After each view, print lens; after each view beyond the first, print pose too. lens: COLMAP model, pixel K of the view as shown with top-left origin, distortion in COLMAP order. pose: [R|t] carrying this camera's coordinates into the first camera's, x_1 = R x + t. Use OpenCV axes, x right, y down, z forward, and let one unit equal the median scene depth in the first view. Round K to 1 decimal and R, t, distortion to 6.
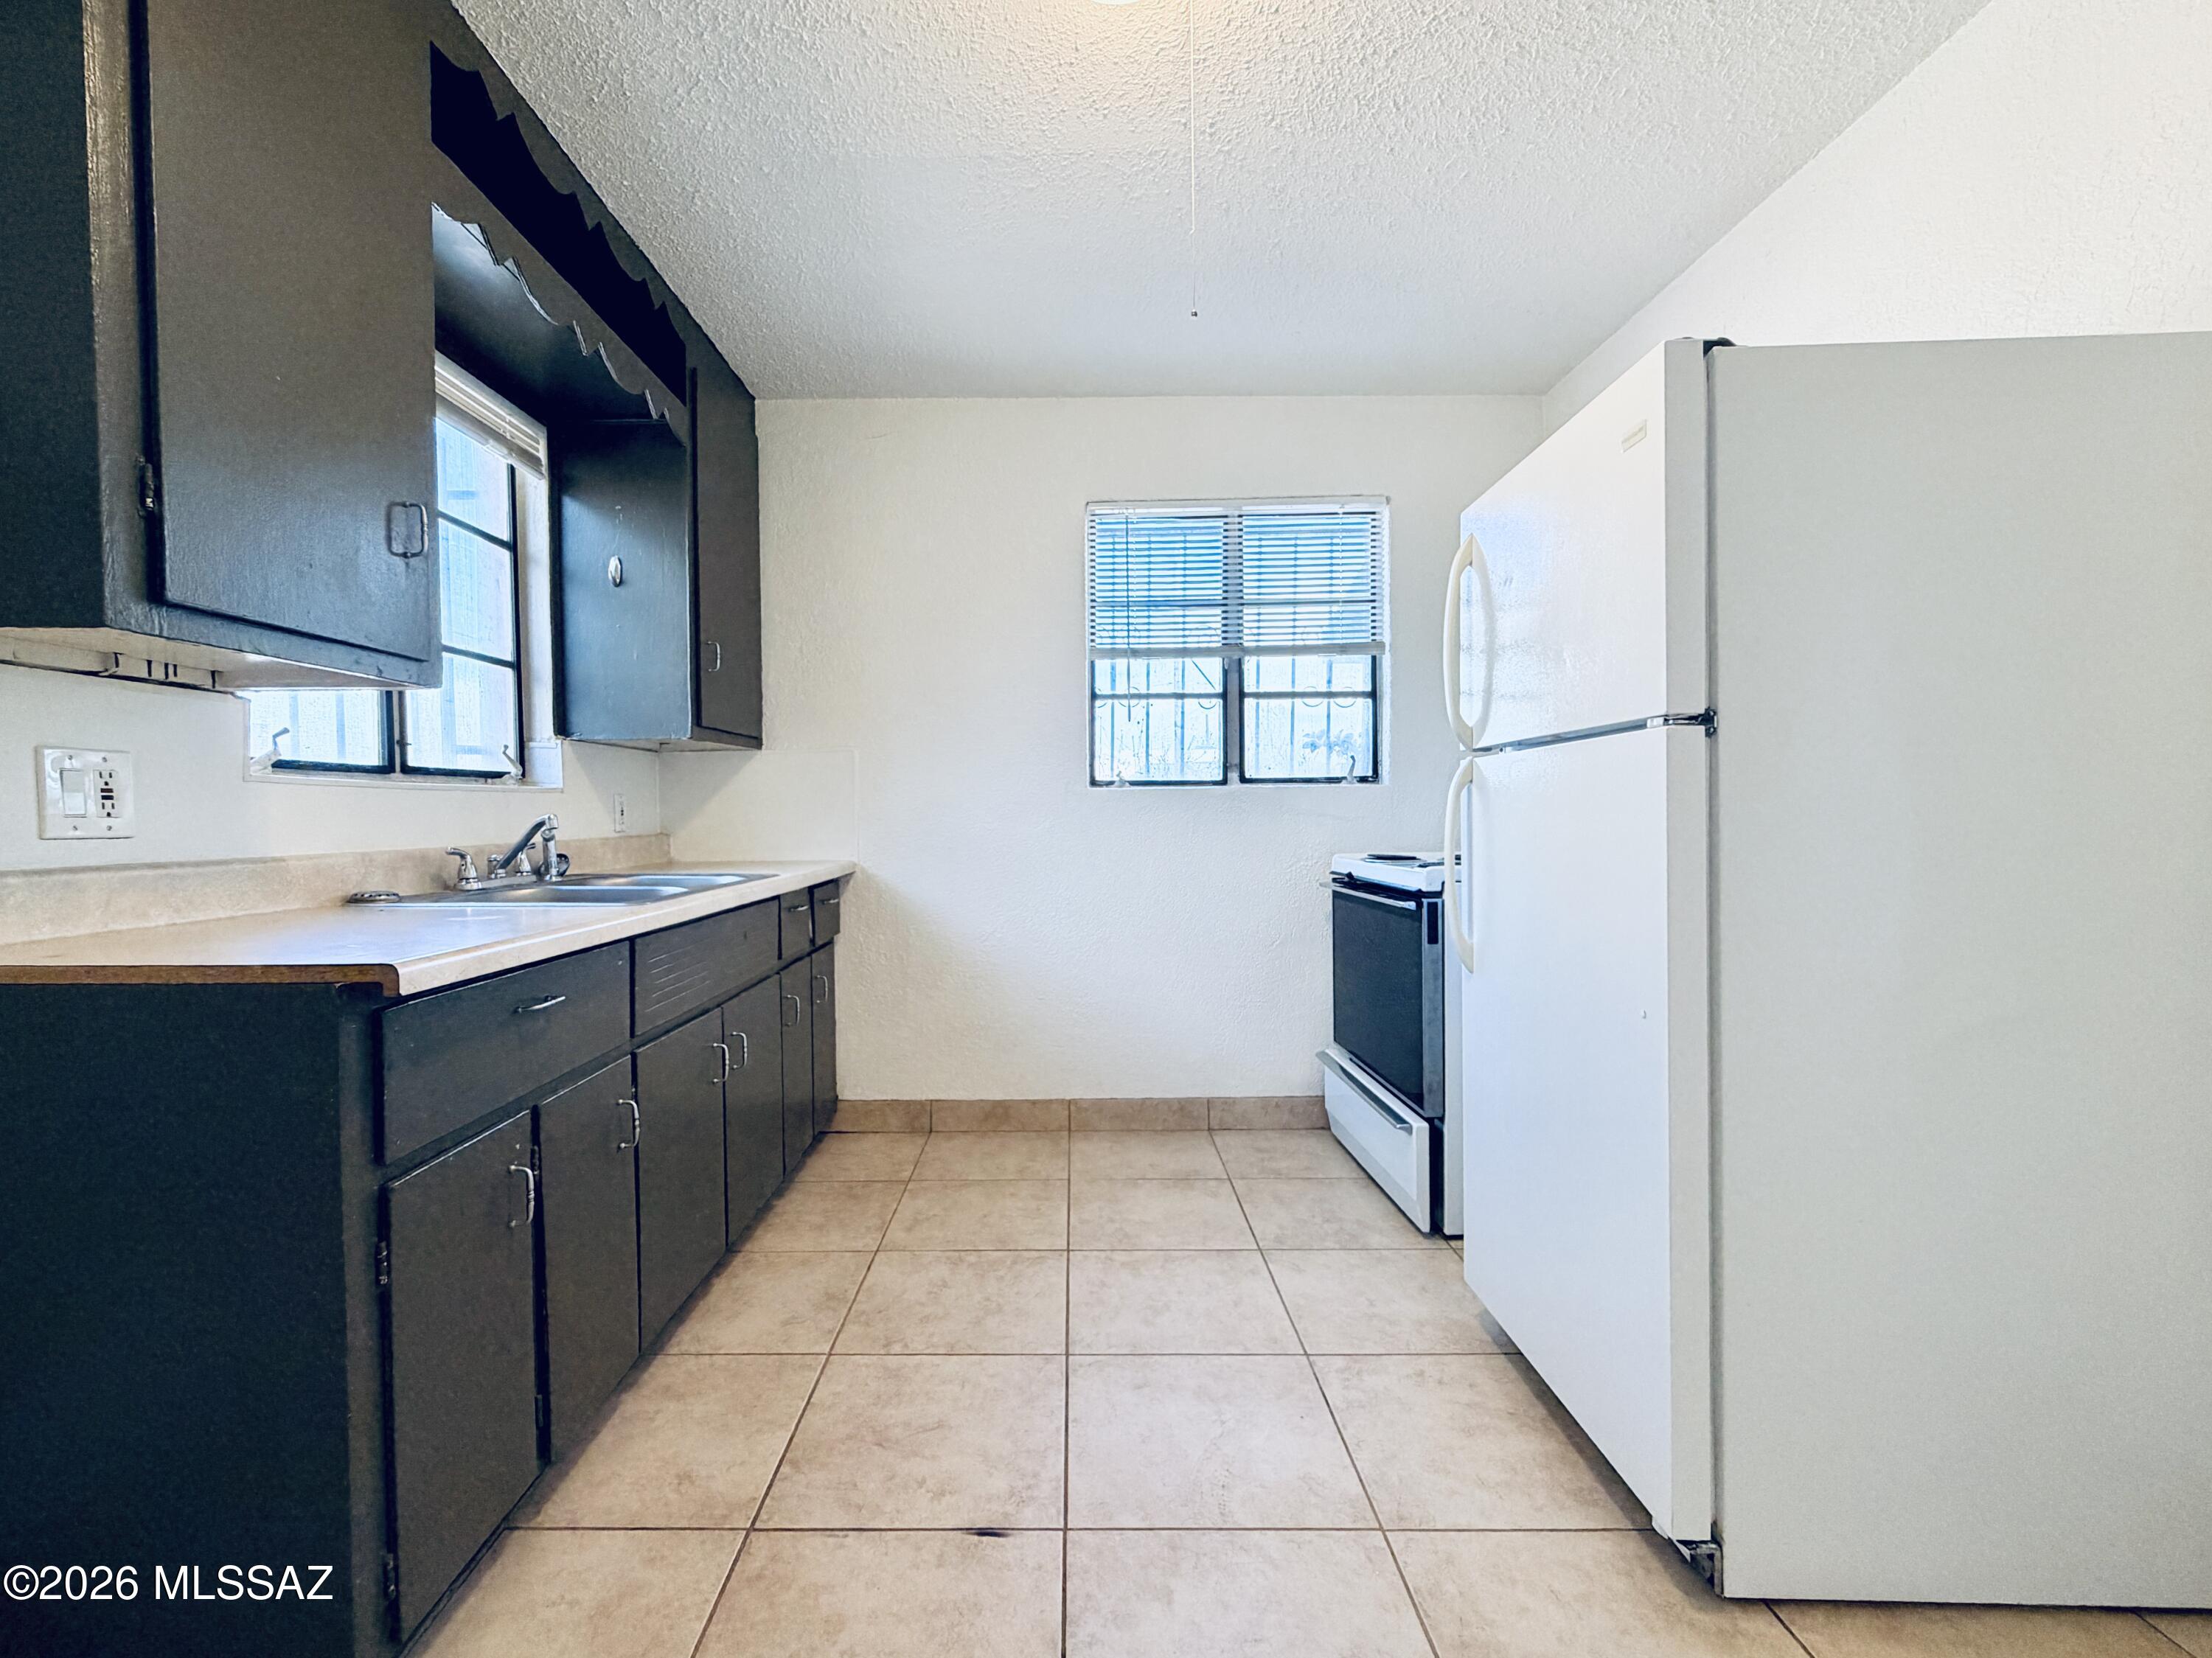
lens RADIAL K [[889.4, 0, 1096.4], [0, 889.4, 825.8], [0, 0, 1]] dist [-0.000647, -0.000380]
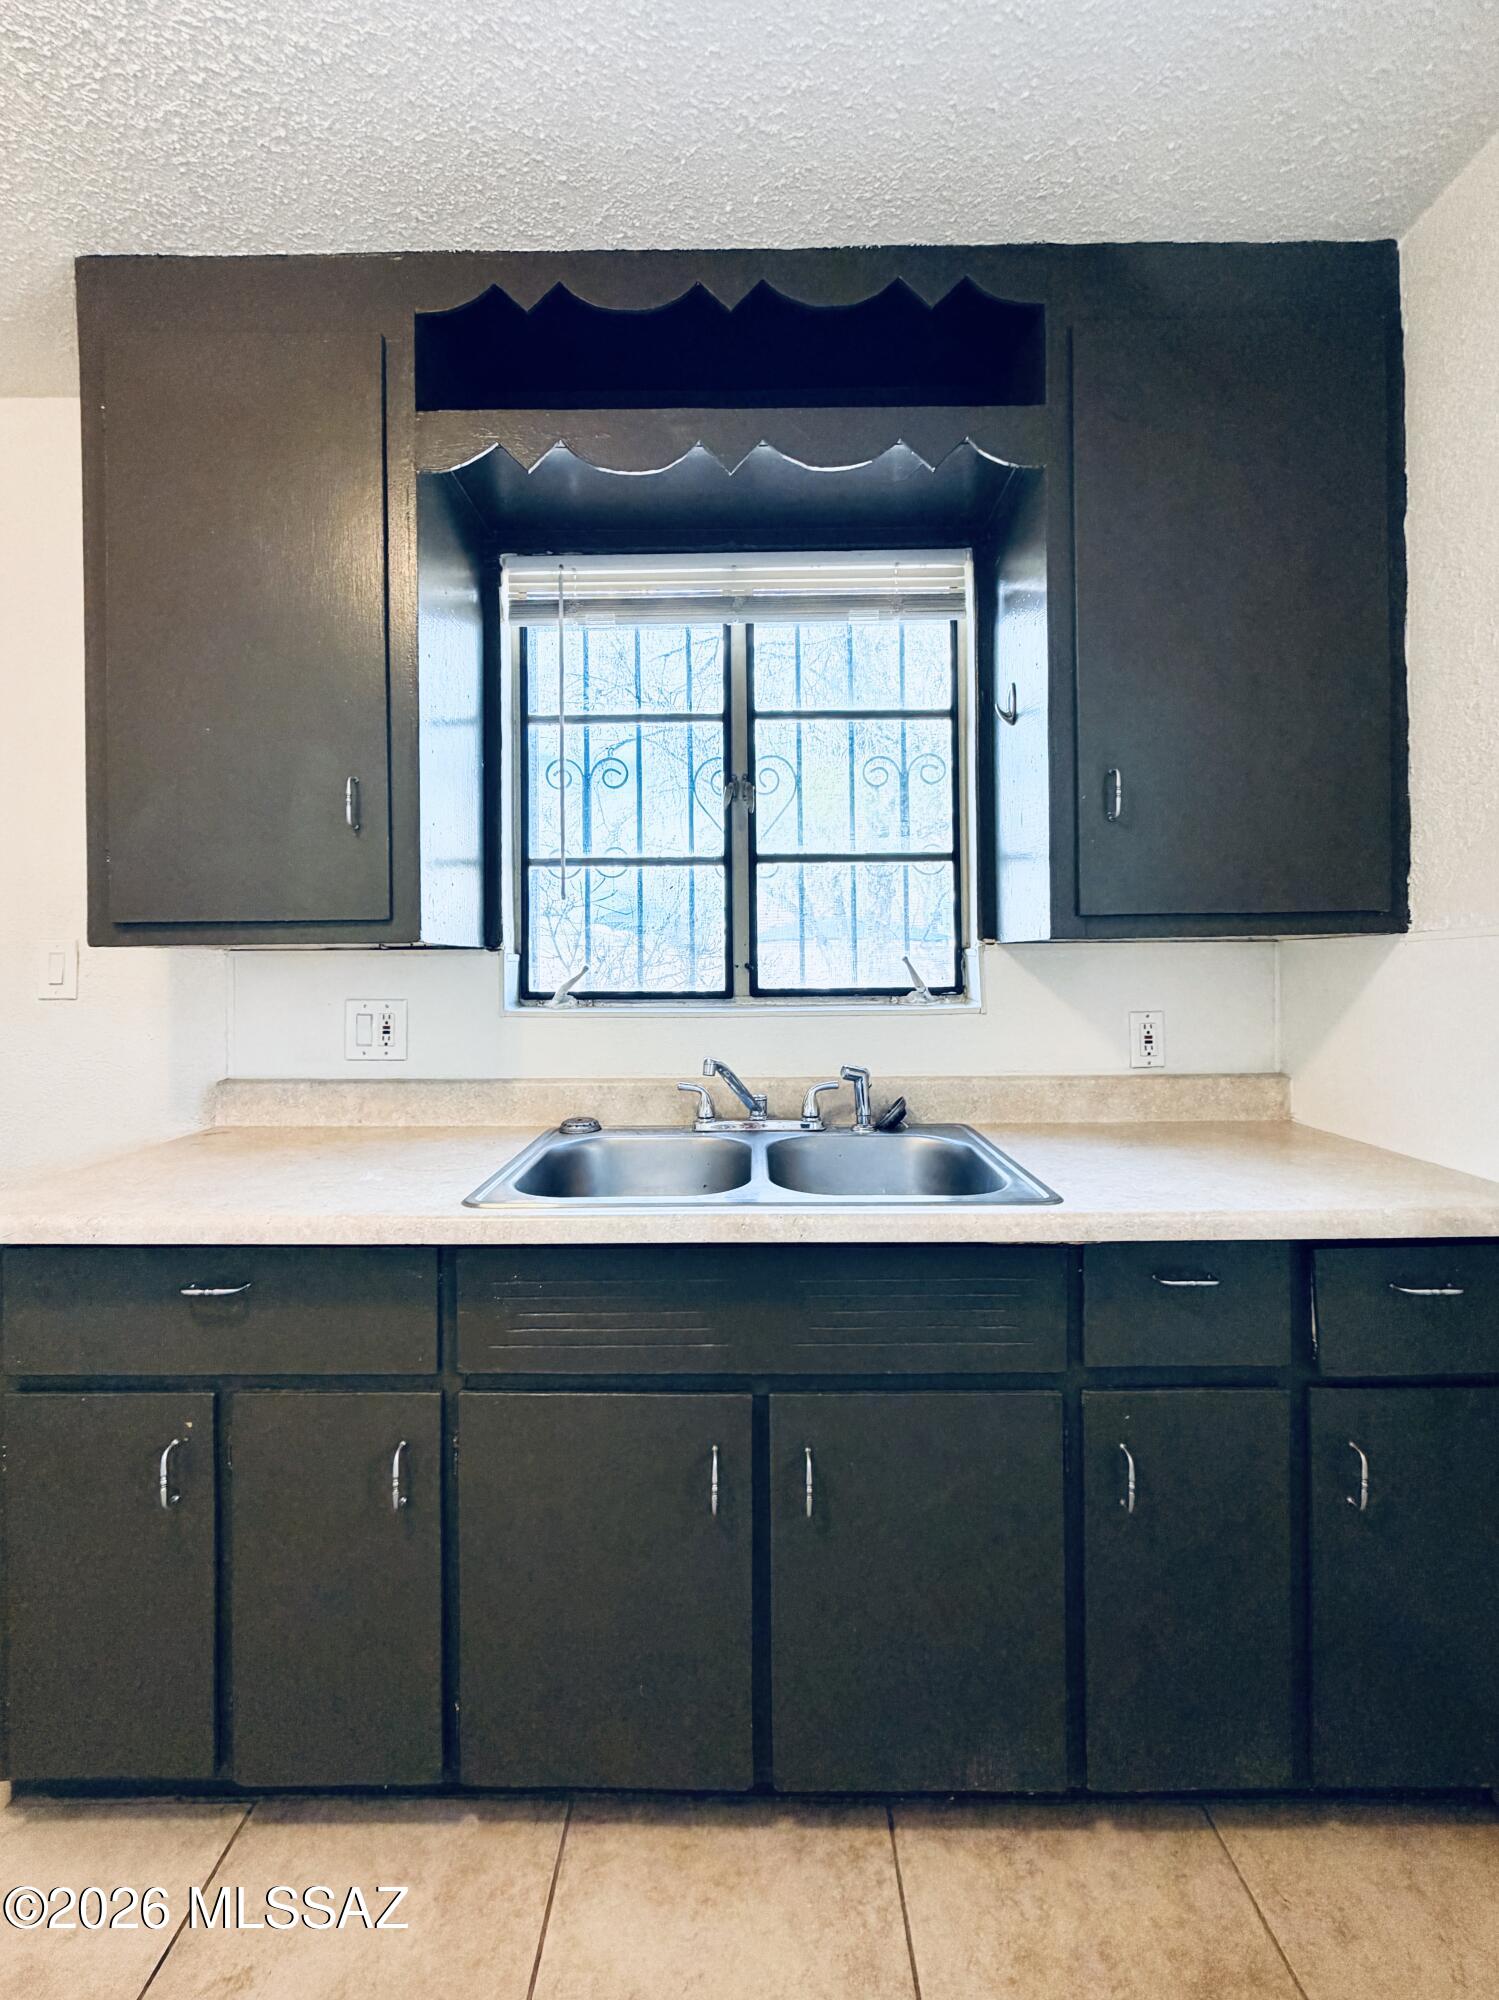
lens RADIAL K [[804.2, 0, 749.5], [0, 804.2, 1000.0], [0, 0, 1]] dist [-0.000647, -0.000380]
pose [[-0.009732, 0.019575, -0.999761, 0.125530], [-0.012961, 0.999722, 0.019701, -0.076266], [0.999869, 0.013149, -0.009476, 1.032338]]
